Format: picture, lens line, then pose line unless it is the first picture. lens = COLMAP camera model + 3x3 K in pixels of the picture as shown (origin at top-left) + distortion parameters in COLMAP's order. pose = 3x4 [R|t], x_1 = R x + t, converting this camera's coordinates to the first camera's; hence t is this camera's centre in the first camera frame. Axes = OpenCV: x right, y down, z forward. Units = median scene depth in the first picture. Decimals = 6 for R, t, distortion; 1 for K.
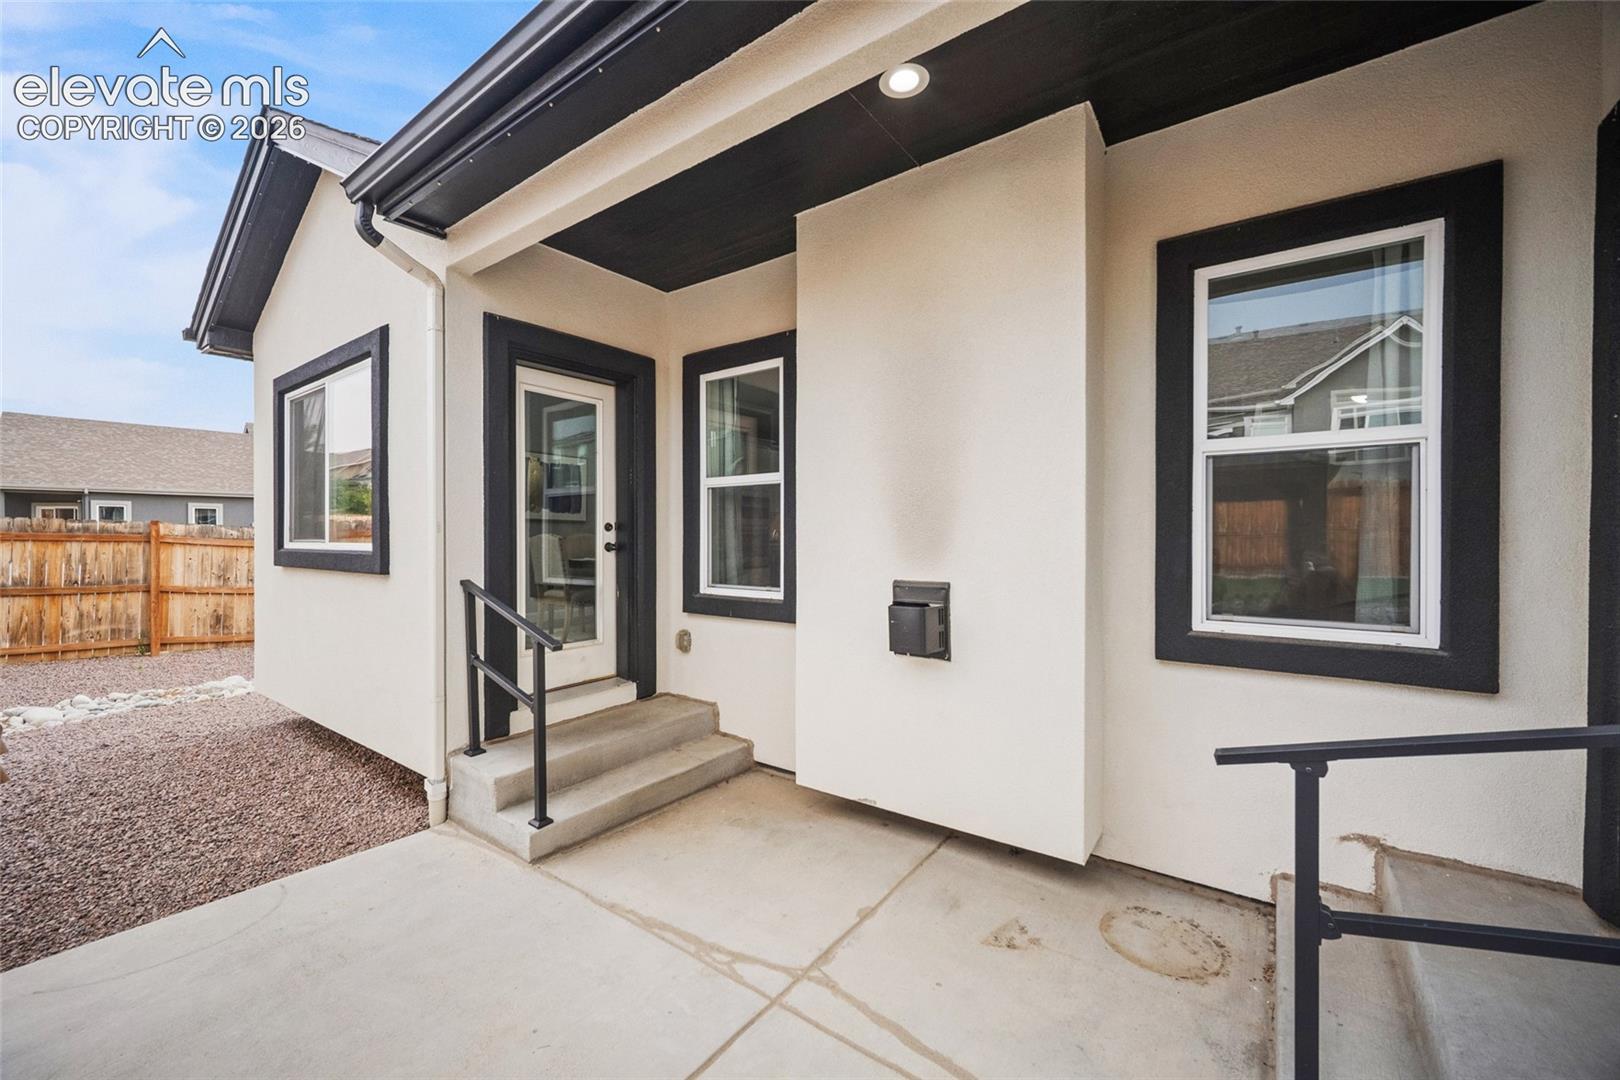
lens RADIAL K [[635.7, 0, 803.7], [0, 635.7, 540.0], [0, 0, 1]] dist [0.000297, 0.000079]
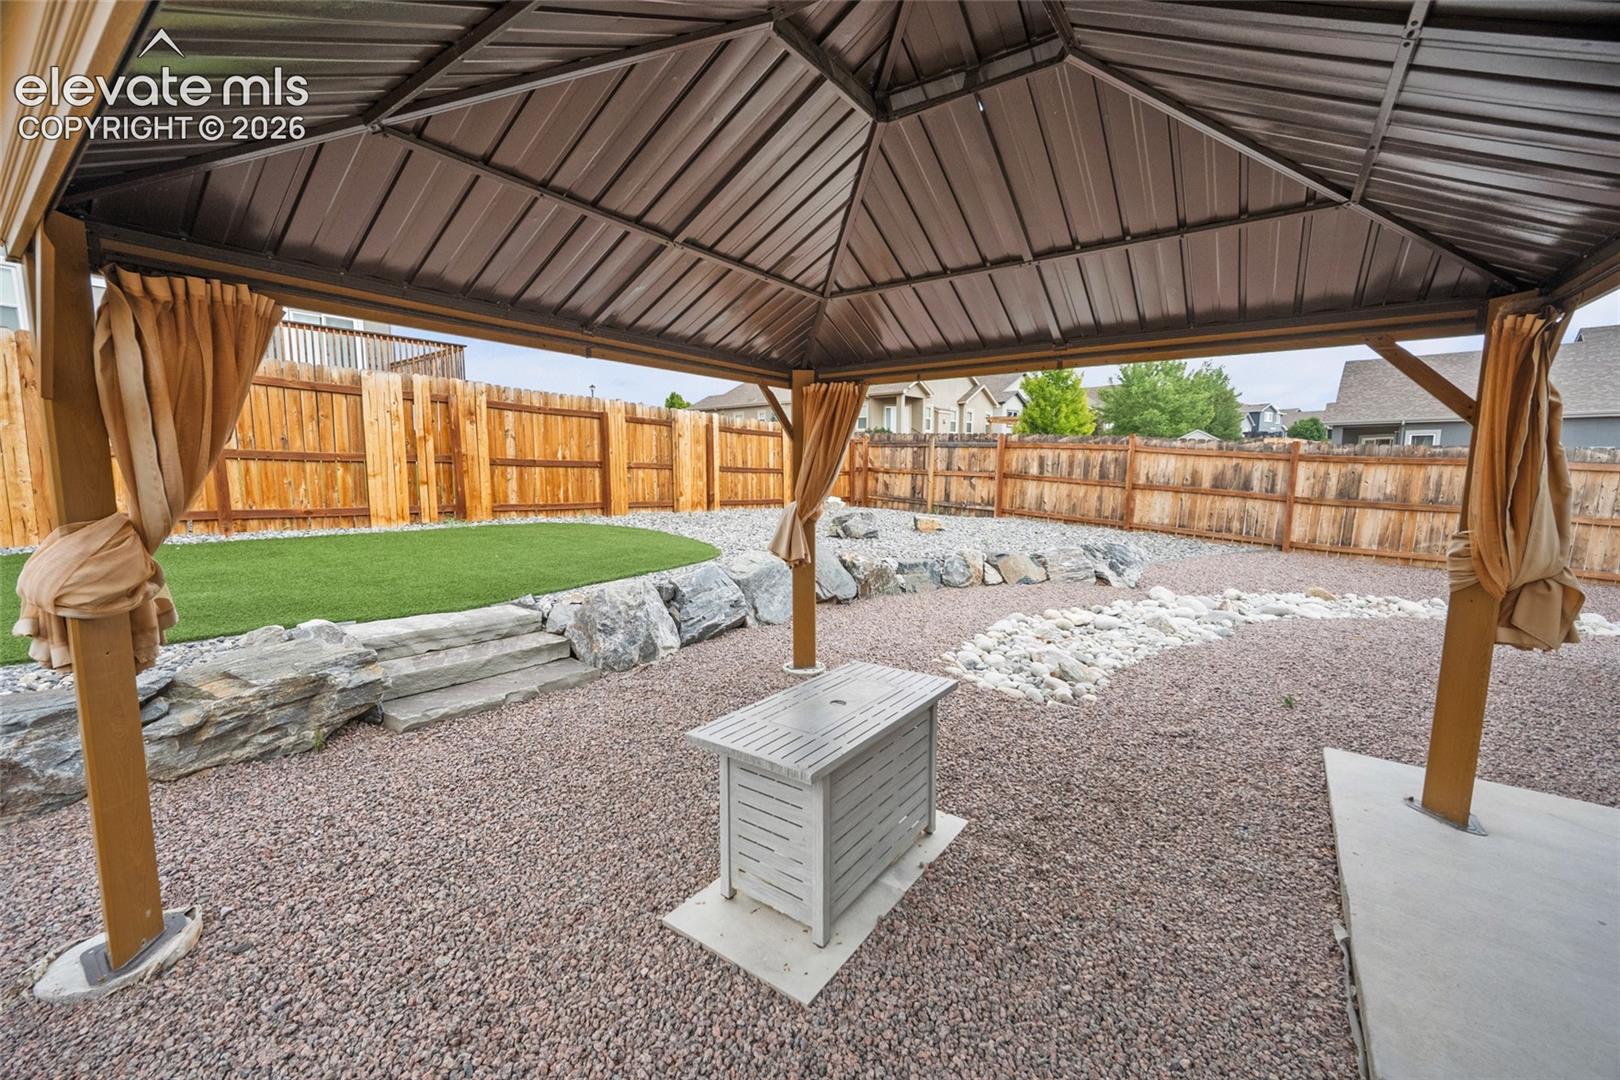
lens RADIAL K [[635.7, 0, 803.7], [0, 635.7, 540.0], [0, 0, 1]] dist [0.000297, 0.000079]
pose [[0.000868, 0.119479, -0.992836, -0.006665], [-0.008863, 0.992799, 0.119467, 0.009887], [0.999960, 0.008696, 0.001921, -0.125074]]
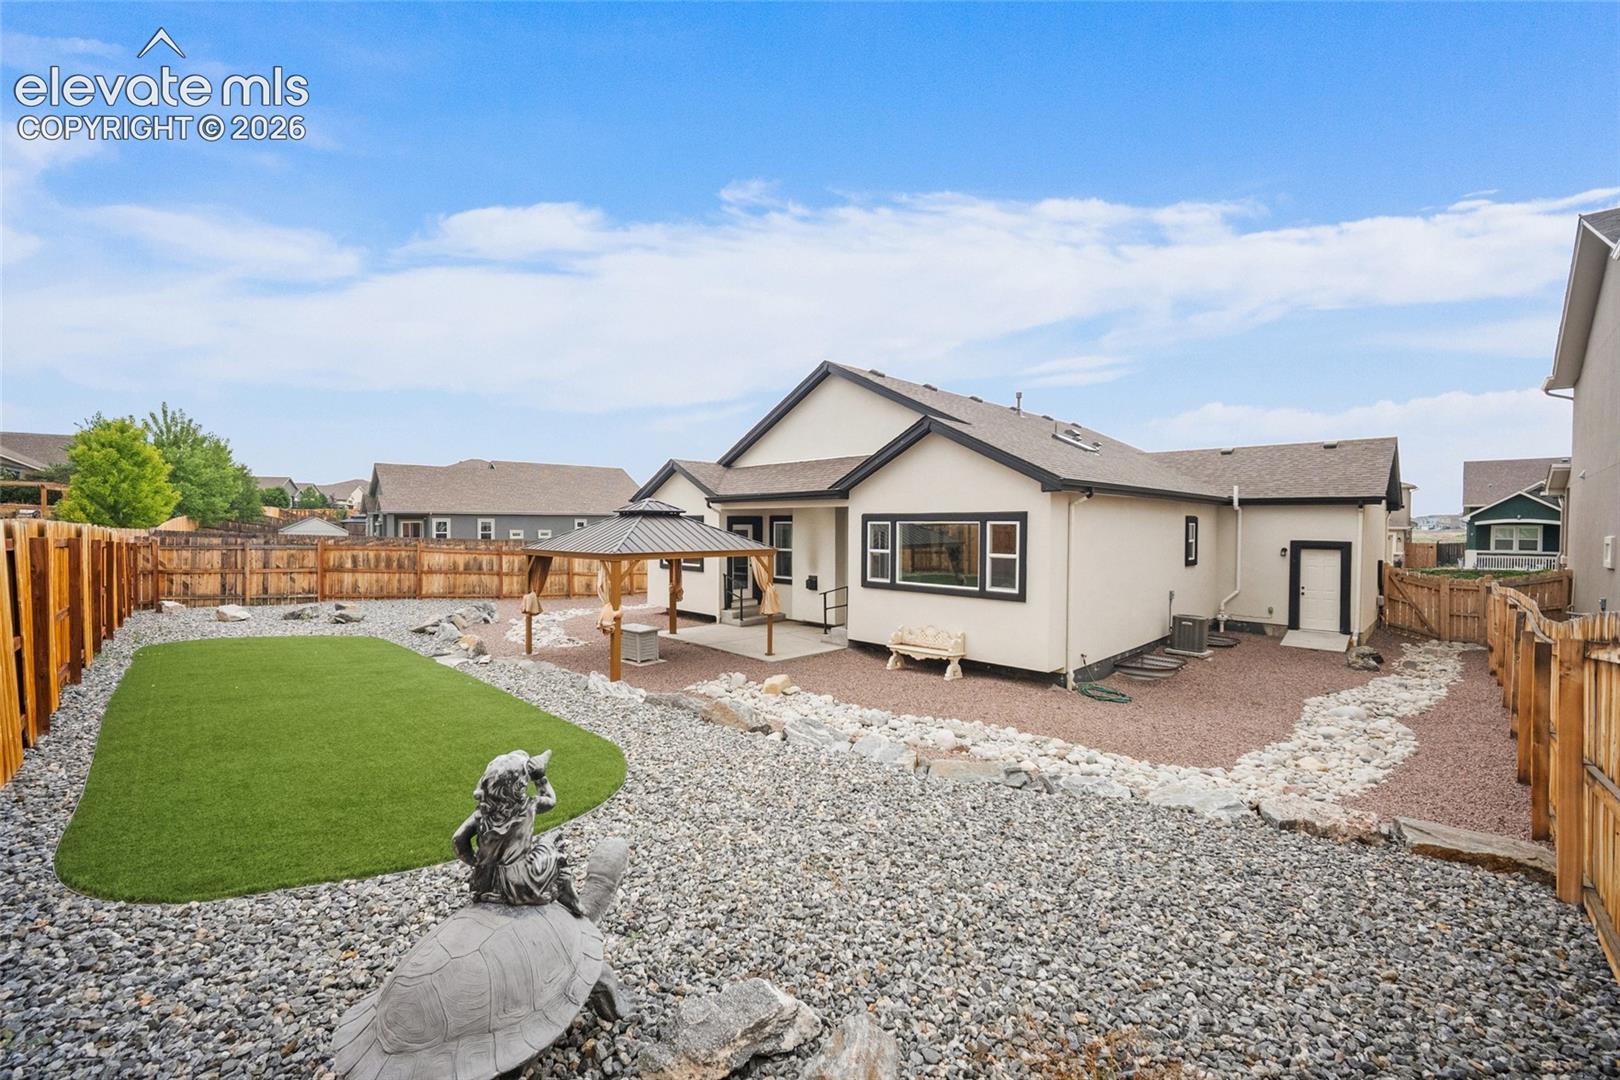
lens RADIAL K [[635.7, 0, 803.7], [0, 635.7, 540.0], [0, 0, 1]] dist [0.000297, 0.000079]
pose [[0.988719, 0.010292, -0.149427, 0.305218], [-0.008106, 0.999851, 0.015236, -0.106239], [0.149562, -0.013853, 0.988655, -1.437159]]
